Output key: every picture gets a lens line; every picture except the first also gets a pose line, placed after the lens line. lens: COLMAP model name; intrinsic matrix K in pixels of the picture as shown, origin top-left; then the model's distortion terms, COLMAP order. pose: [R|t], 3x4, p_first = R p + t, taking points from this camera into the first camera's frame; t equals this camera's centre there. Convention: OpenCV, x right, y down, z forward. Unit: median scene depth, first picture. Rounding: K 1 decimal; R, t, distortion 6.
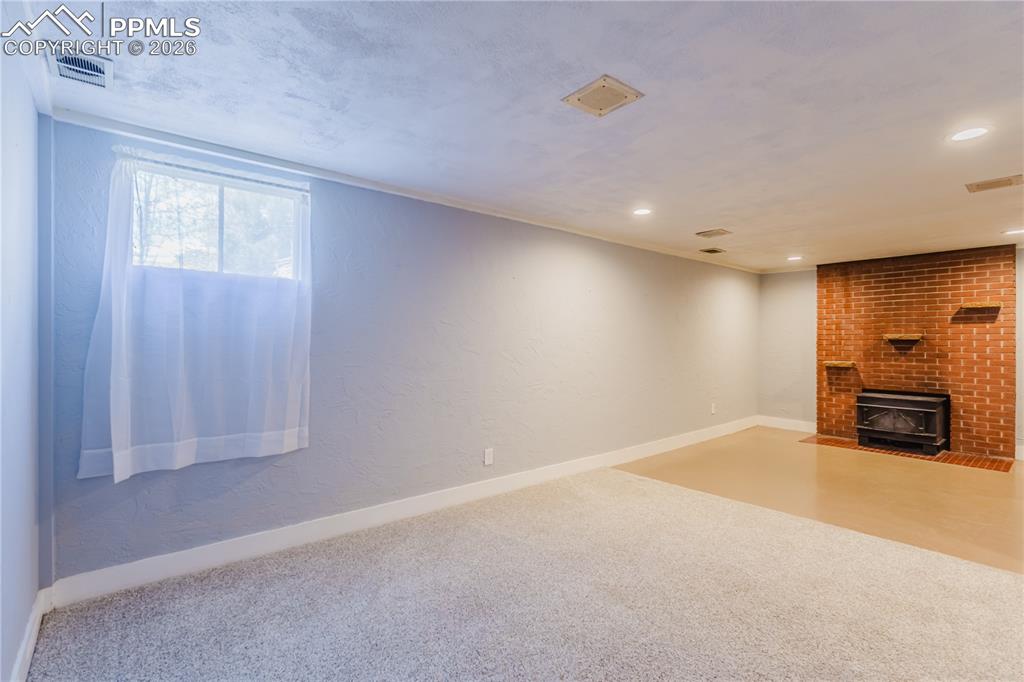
lens RADIAL K [[474.4, 0, 510.1], [0, 474.4, 341.4], [0, 0, 1]] dist [0.003694, 0.003776]
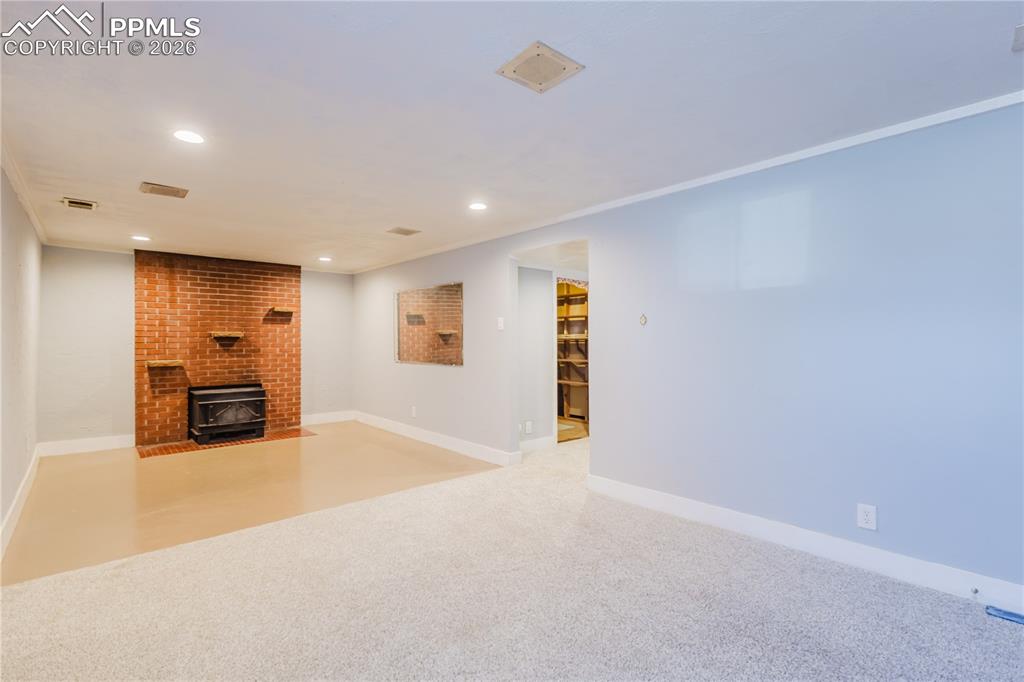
lens RADIAL K [[474.4, 0, 512.5], [0, 474.4, 342.6], [0, 0, 1]] dist [0.003694, 0.003776]
pose [[-0.032198, -0.006737, 0.999459, -0.262200], [0.003908, 0.999969, 0.006866, 0.004222], [-0.999474, 0.004127, -0.032171, 0.394461]]
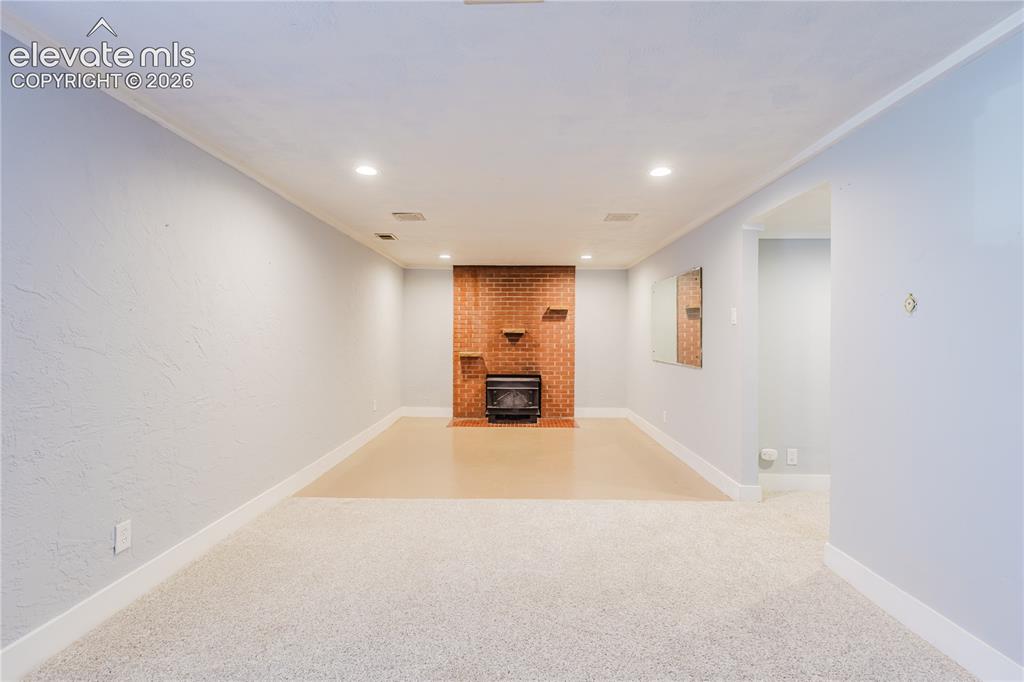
lens RADIAL K [[474.4, 0, 511.7], [0, 474.4, 341.9], [0, 0, 1]] dist [0.003694, 0.003776]
pose [[0.654067, -0.008321, 0.756391, -0.115478], [-0.000996, 0.999929, 0.011861, 0.004350], [-0.756436, -0.008511, 0.654012, 0.194472]]
